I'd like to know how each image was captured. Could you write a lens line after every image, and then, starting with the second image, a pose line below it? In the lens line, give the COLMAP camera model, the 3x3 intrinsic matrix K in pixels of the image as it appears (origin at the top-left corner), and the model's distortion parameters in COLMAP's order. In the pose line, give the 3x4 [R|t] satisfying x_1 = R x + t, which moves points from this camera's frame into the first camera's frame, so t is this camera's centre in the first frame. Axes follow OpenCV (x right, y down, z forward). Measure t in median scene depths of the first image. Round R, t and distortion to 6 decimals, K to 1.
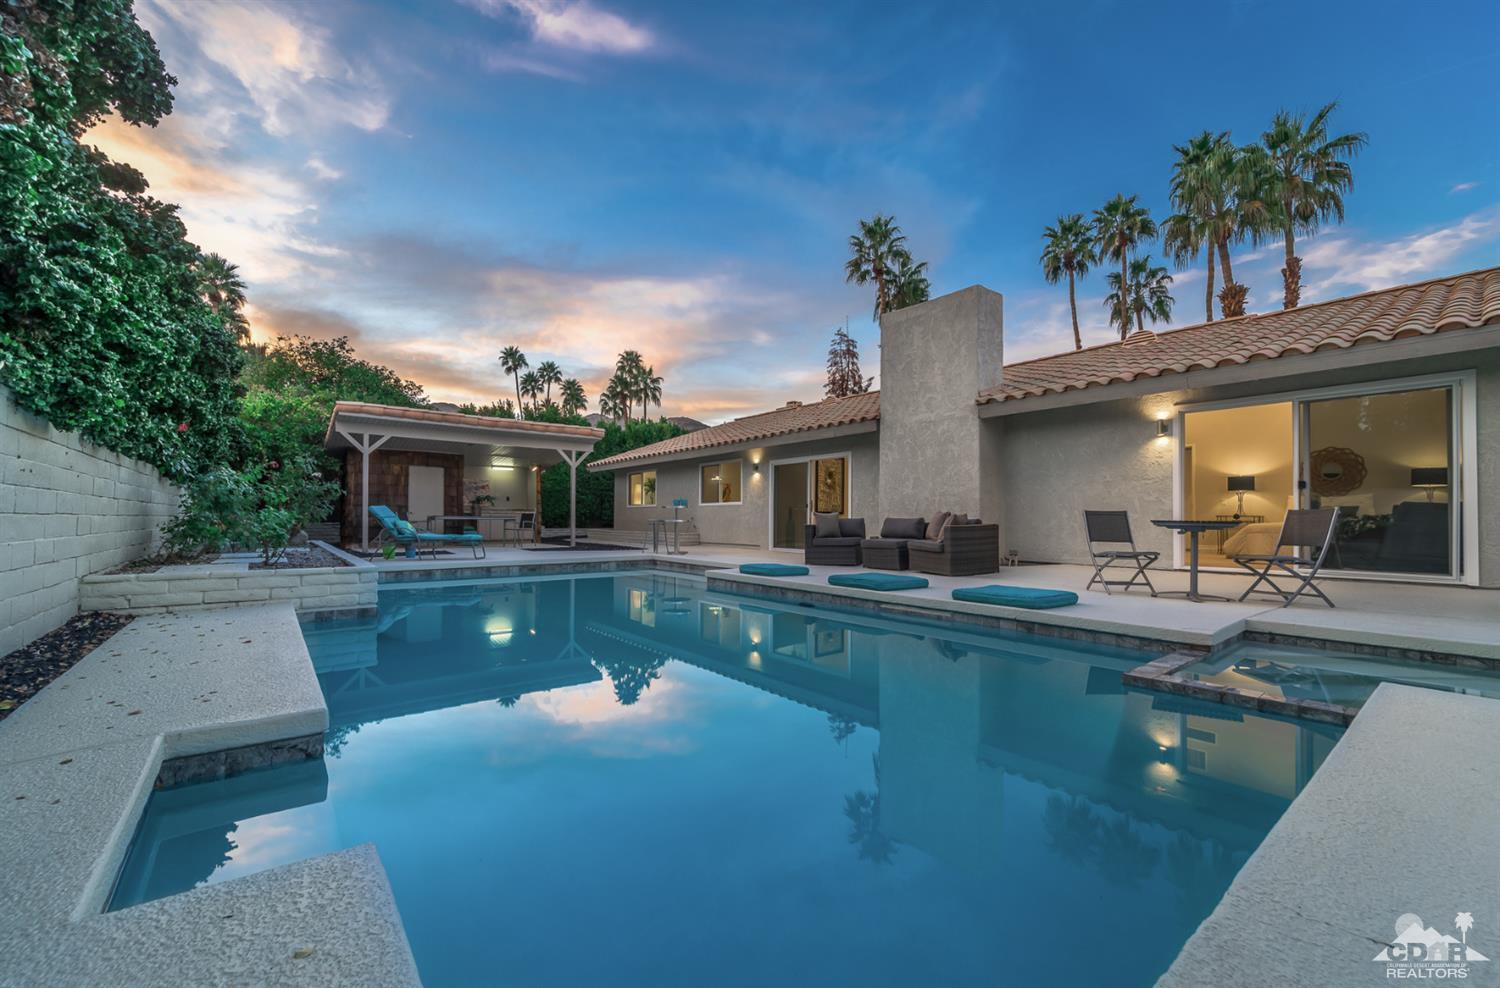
lens RADIAL K [[617.0, 0, 752.3], [0, 617.0, 506.5], [0, 0, 1]] dist [-0.000517, -0.002546]
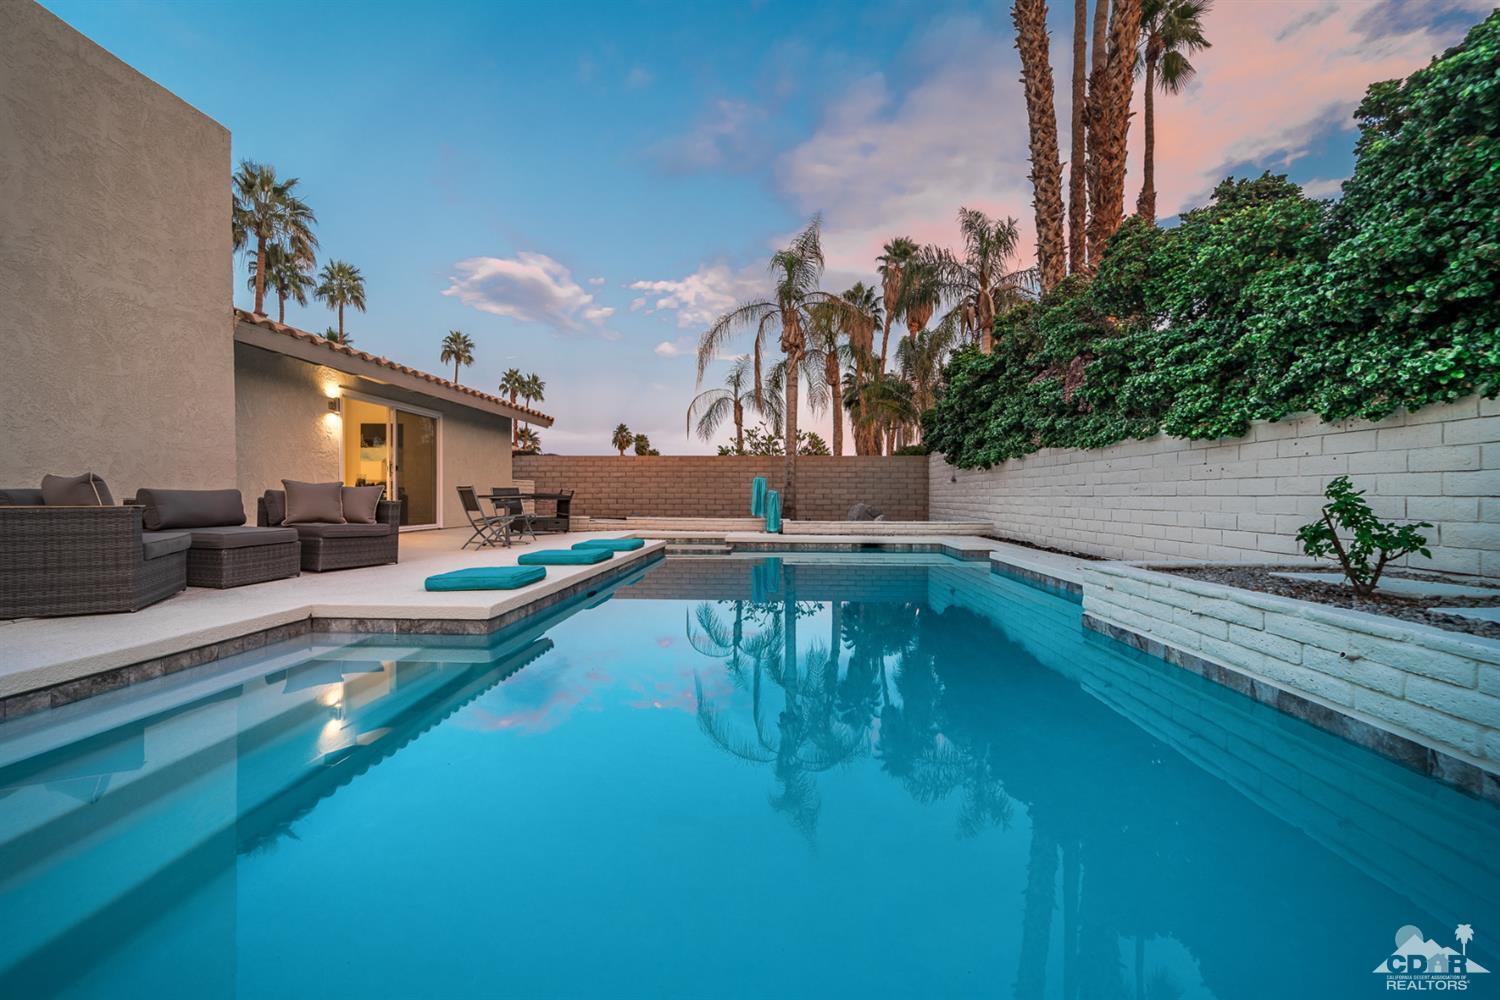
lens RADIAL K [[615.1, 0, 770.2], [0, 615.1, 500.2], [0, 0, 1]] dist [-0.003403, 0.000012]
pose [[-0.776455, -0.011791, 0.630062, -0.422826], [-0.020121, 0.999779, -0.006087, 0.018960], [-0.629851, -0.017404, -0.776521, 0.982395]]
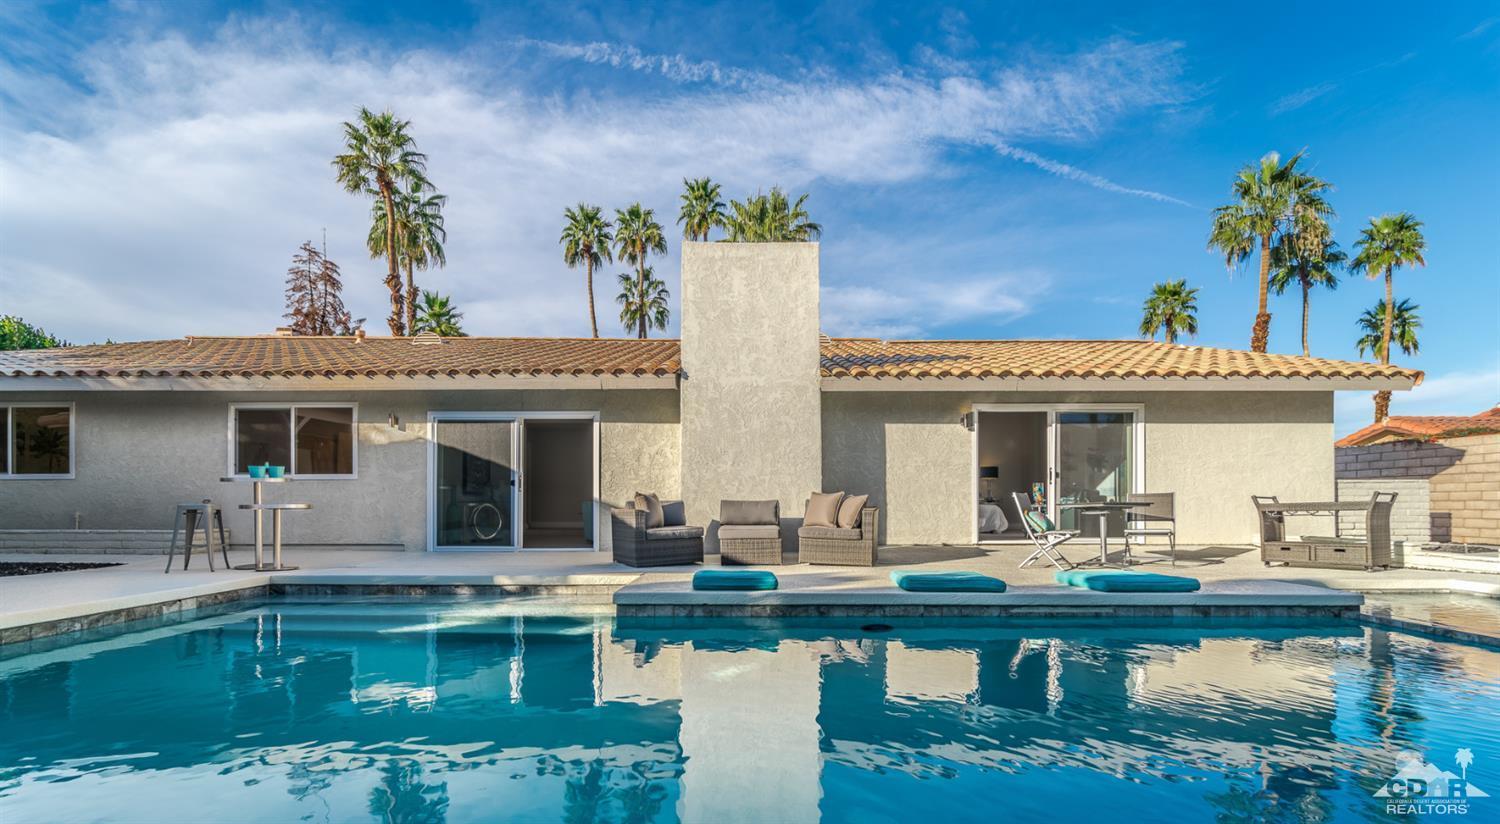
lens RADIAL K [[610.1, 0, 733.2], [0, 610.1, 503.8], [0, 0, 1]] dist [-0.001946, 0.000432]
pose [[0.617634, -0.004846, 0.786450, -0.361893], [-0.013728, 0.999762, 0.016942, 0.008767], [-0.786346, -0.021260, 0.617421, 0.464701]]
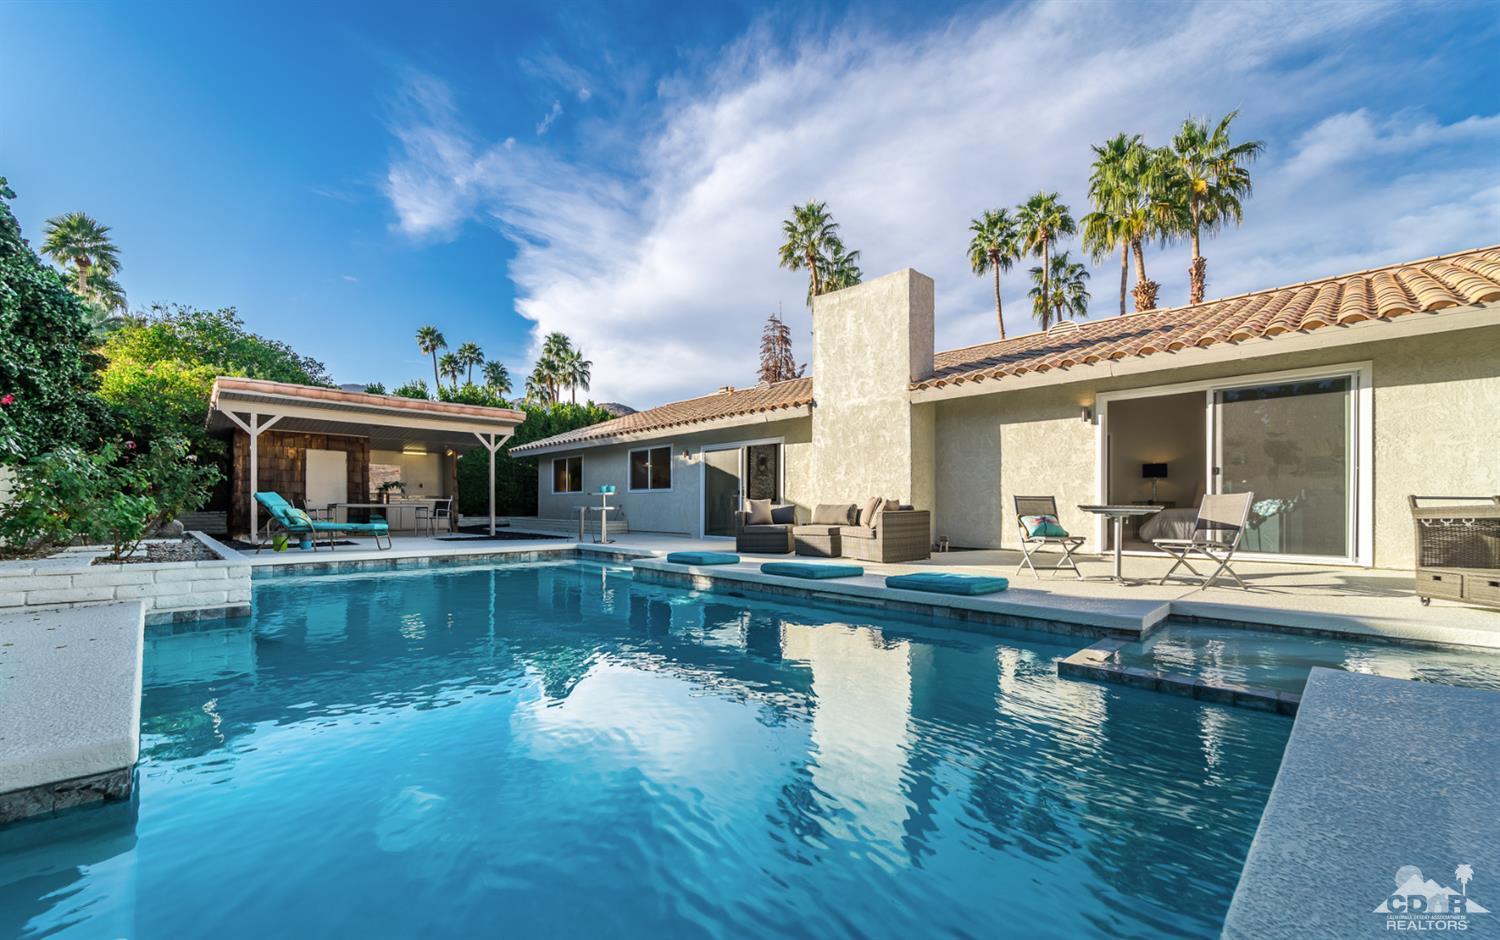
lens RADIAL K [[619.1, 0, 745.5], [0, 619.1, 503.1], [0, 0, 1]] dist [-0.004153, 0.000191]
pose [[0.995418, -0.002164, 0.095591, 0.006435], [0.000839, 0.999903, 0.013905, 0.002485], [-0.095612, -0.013761, 0.995324, 0.027996]]
